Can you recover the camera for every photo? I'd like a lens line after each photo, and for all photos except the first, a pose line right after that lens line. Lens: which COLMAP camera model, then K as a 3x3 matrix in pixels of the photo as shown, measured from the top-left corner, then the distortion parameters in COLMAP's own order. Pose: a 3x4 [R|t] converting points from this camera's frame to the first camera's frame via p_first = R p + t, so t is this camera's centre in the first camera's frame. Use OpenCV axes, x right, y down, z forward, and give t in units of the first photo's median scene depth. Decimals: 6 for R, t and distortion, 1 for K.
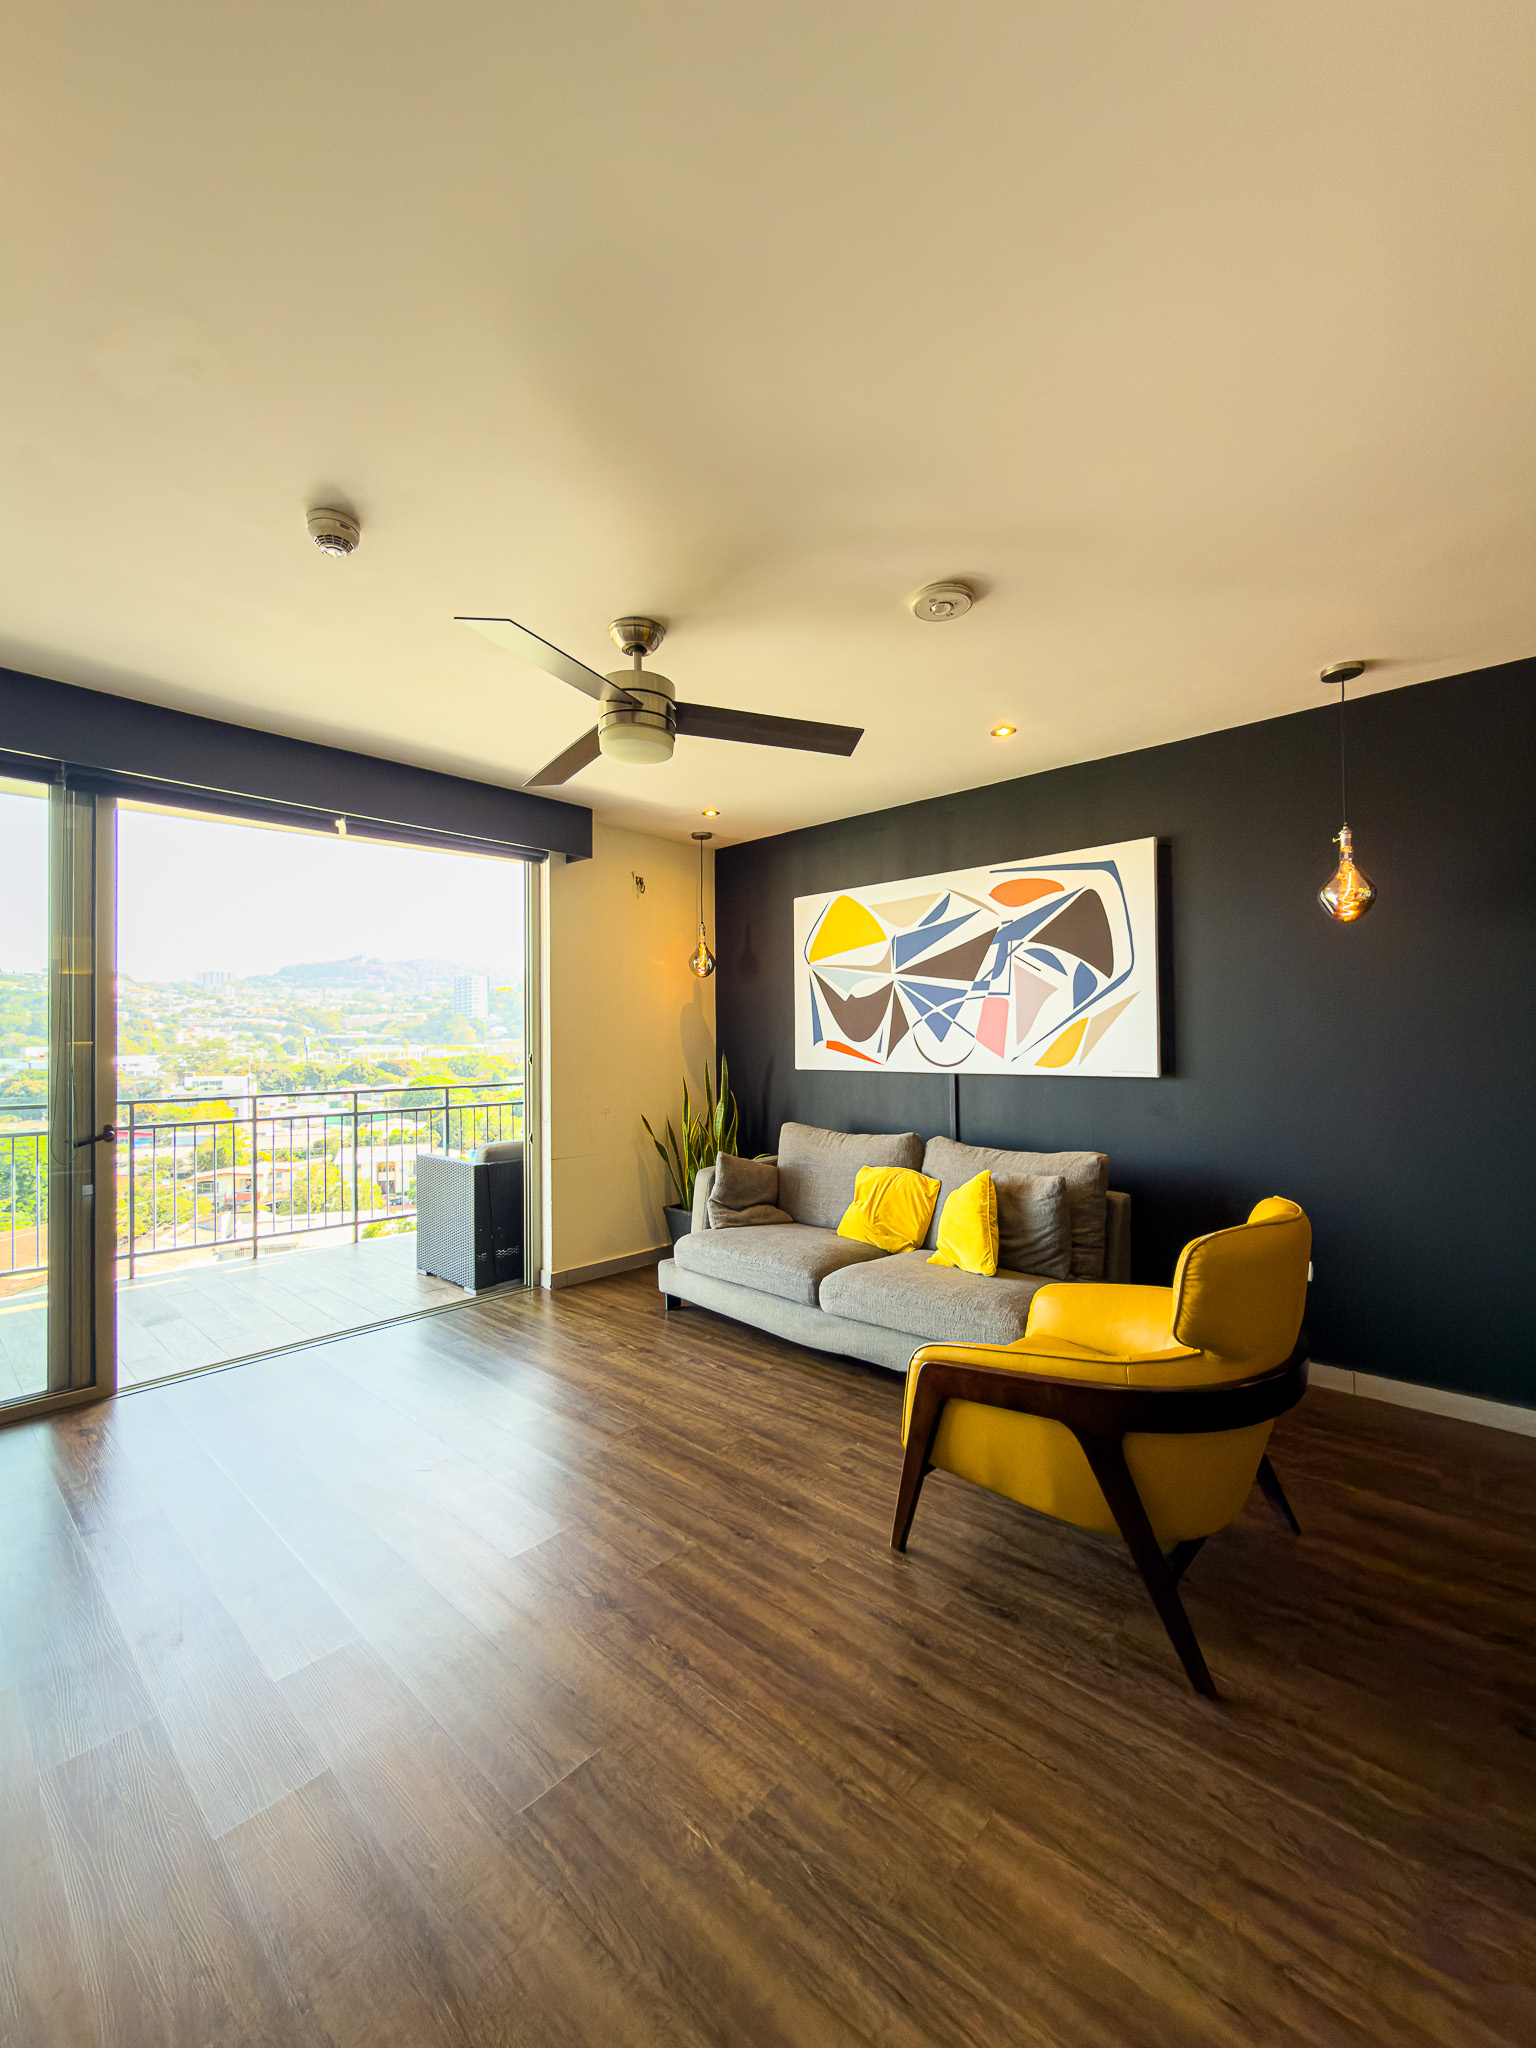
lens RADIAL K [[824.7, 0, 764.0], [0, 824.7, 1031.1], [0, 0, 1]] dist [0.000265, -0.000461]
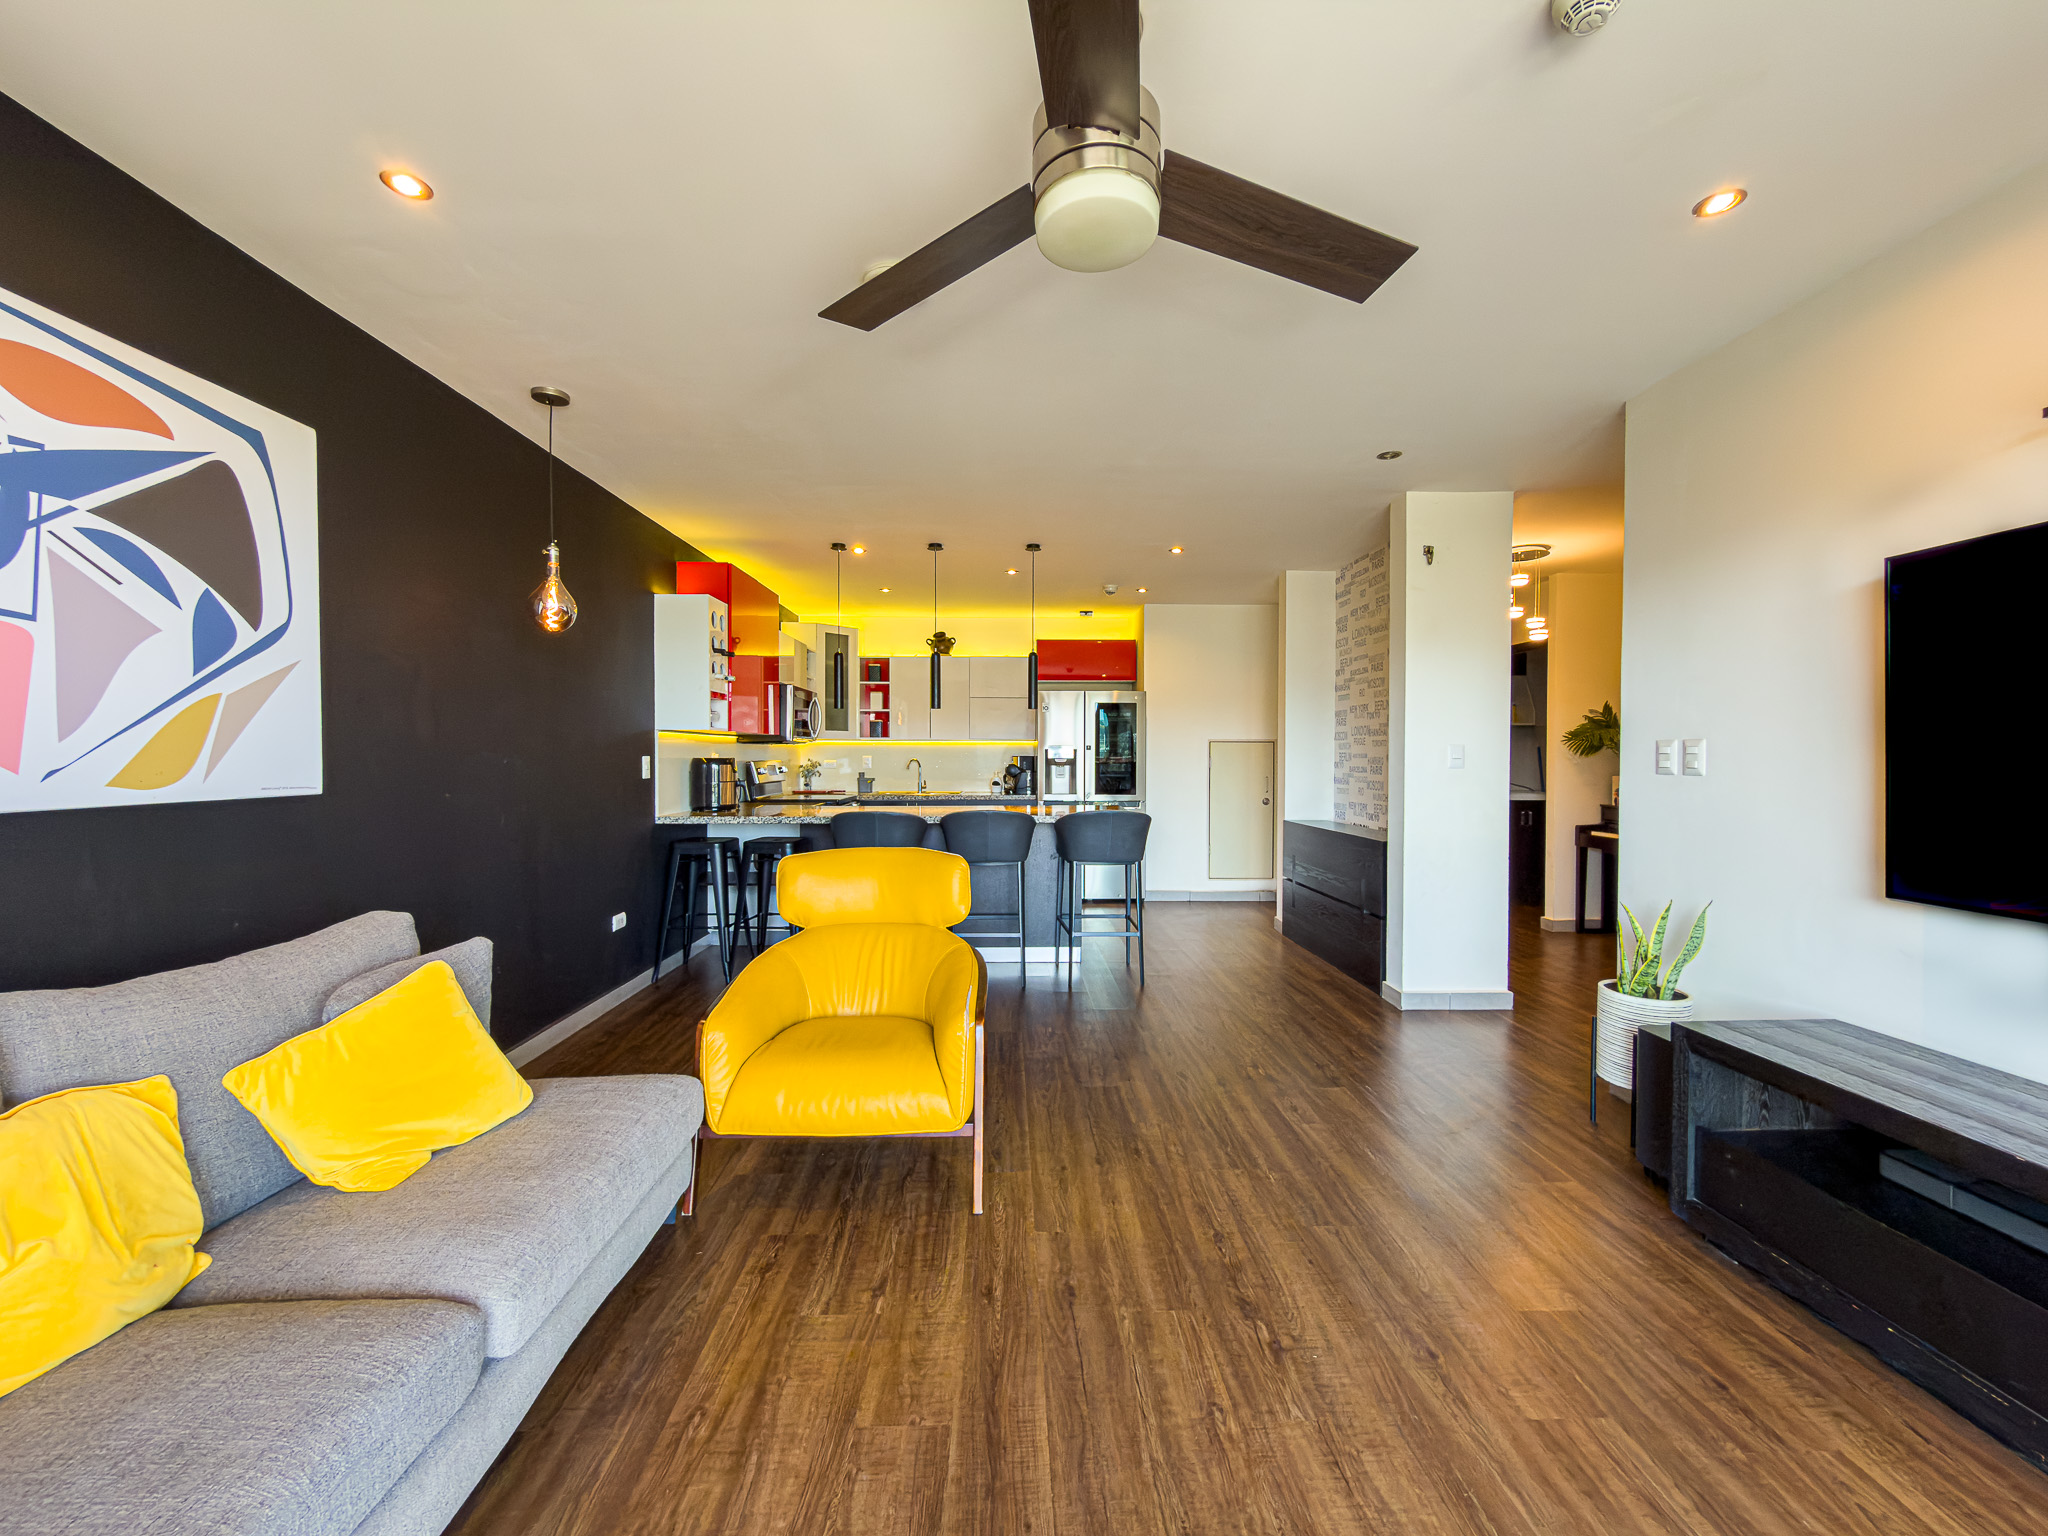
lens RADIAL K [[824.7, 0, 1028.8], [0, 824.7, 773.9], [0, 0, 1]] dist [0.000265, -0.000461]
pose [[-0.698377, -0.006255, 0.715703, -0.424138], [0.001566, 0.999946, 0.010267, 0.036024], [-0.715729, 0.008291, -0.698329, 1.122933]]
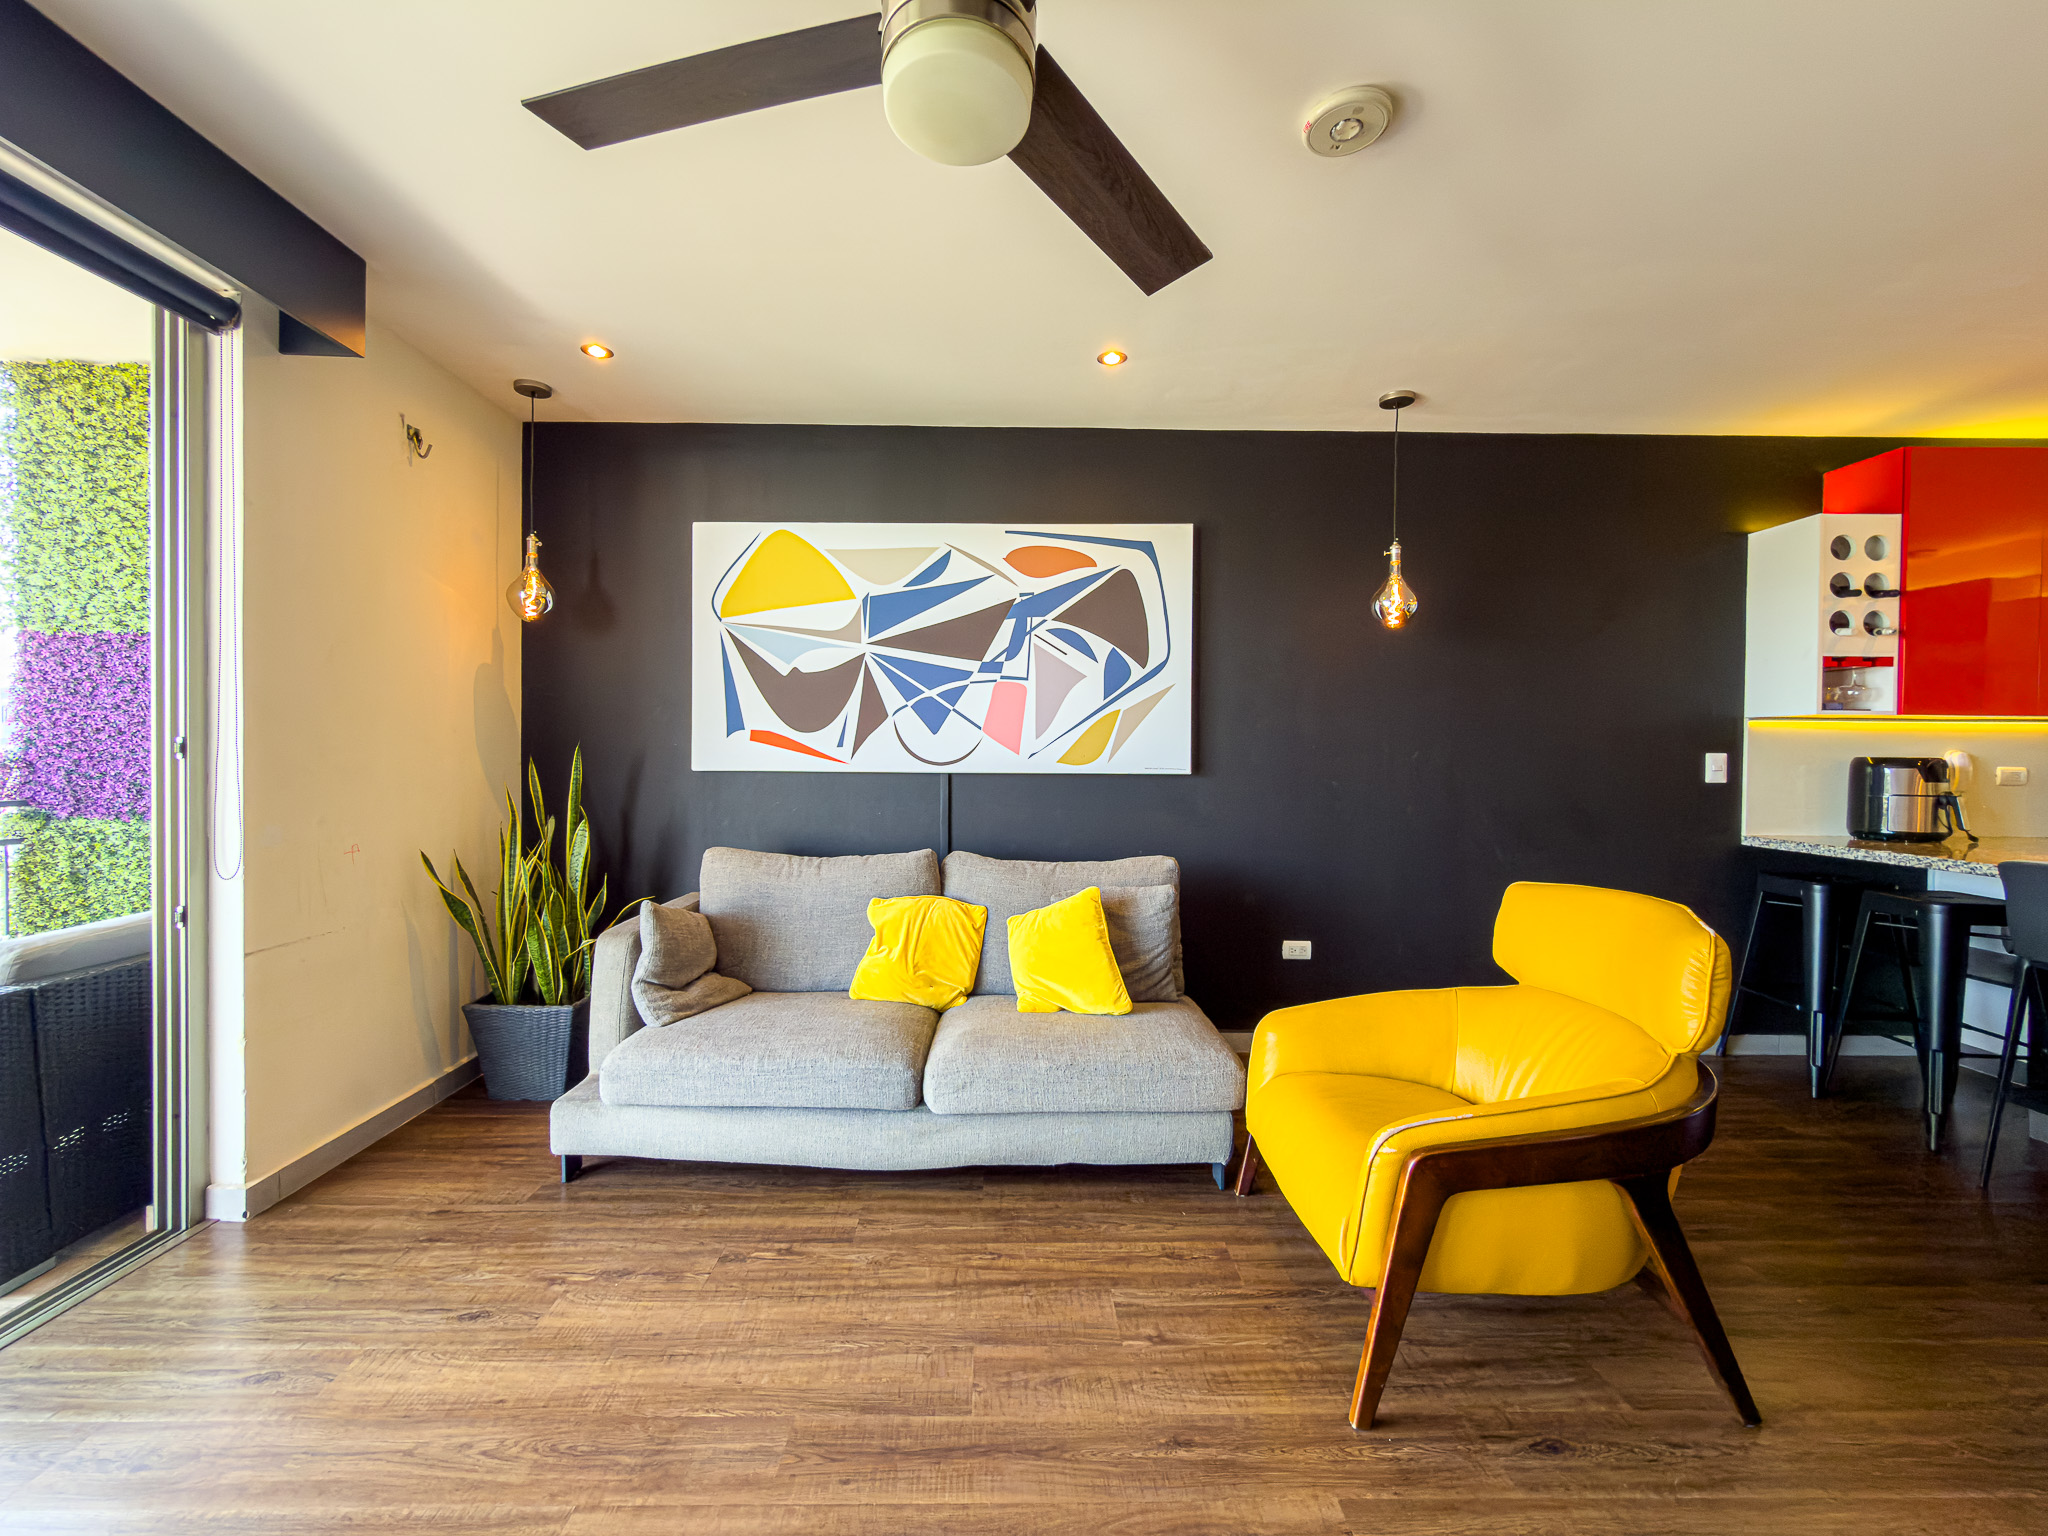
lens RADIAL K [[824.7, 0, 1007.7], [0, 824.7, 762.0], [0, 0, 1]] dist [0.000265, -0.000461]
pose [[0.727436, 0.006189, 0.686147, -0.365122], [-0.022201, 0.999648, 0.014520, 0.034769], [-0.685816, -0.025796, 0.727318, 0.470481]]
